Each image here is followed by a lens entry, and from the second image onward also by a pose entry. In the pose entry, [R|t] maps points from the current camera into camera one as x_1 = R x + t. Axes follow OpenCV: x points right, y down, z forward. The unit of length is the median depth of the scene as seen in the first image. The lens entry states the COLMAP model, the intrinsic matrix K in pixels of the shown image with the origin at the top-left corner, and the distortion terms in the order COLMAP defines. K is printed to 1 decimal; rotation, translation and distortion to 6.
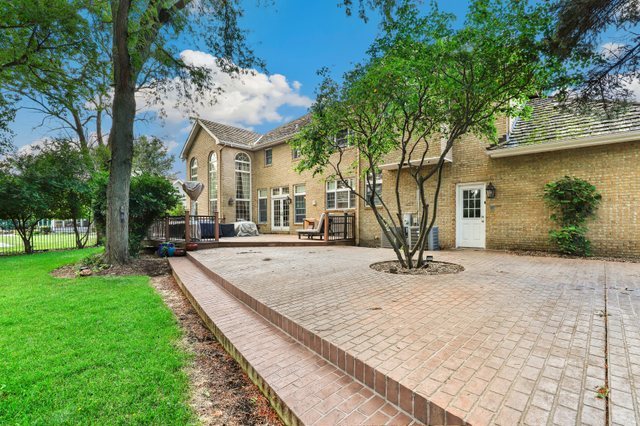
lens RADIAL K [[306.2, 0, 322.2], [0, 306.2, 219.1], [0, 0, 1]] dist [0.000116, -0.000087]
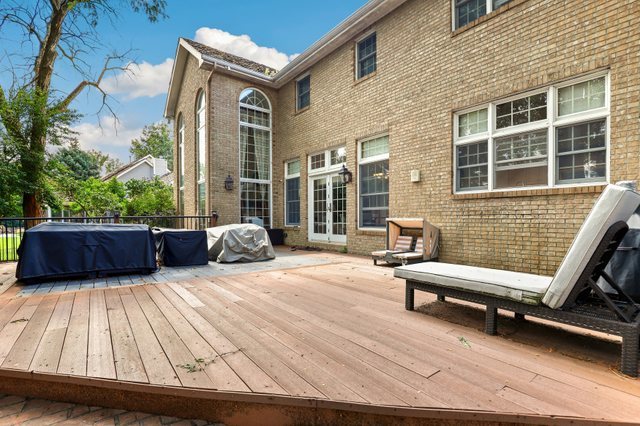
lens RADIAL K [[306.2, 0, 322.2], [0, 306.2, 219.1], [0, 0, 1]] dist [0.000116, -0.000087]
pose [[0.988490, 0.005952, -0.151167, -0.071035], [-0.004887, 0.999961, 0.007419, -0.002442], [0.151205, -0.006594, 0.988480, 0.525209]]
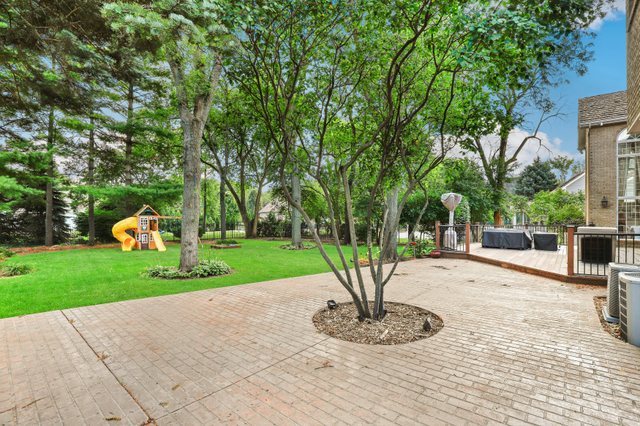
lens RADIAL K [[306.2, 0, 322.2], [0, 306.2, 219.1], [0, 0, 1]] dist [0.000116, -0.000087]
pose [[0.096914, 0.008895, -0.995253, 0.350843], [0.005961, 0.999937, 0.009517, -0.028229], [0.995275, -0.006855, 0.096854, 0.271546]]
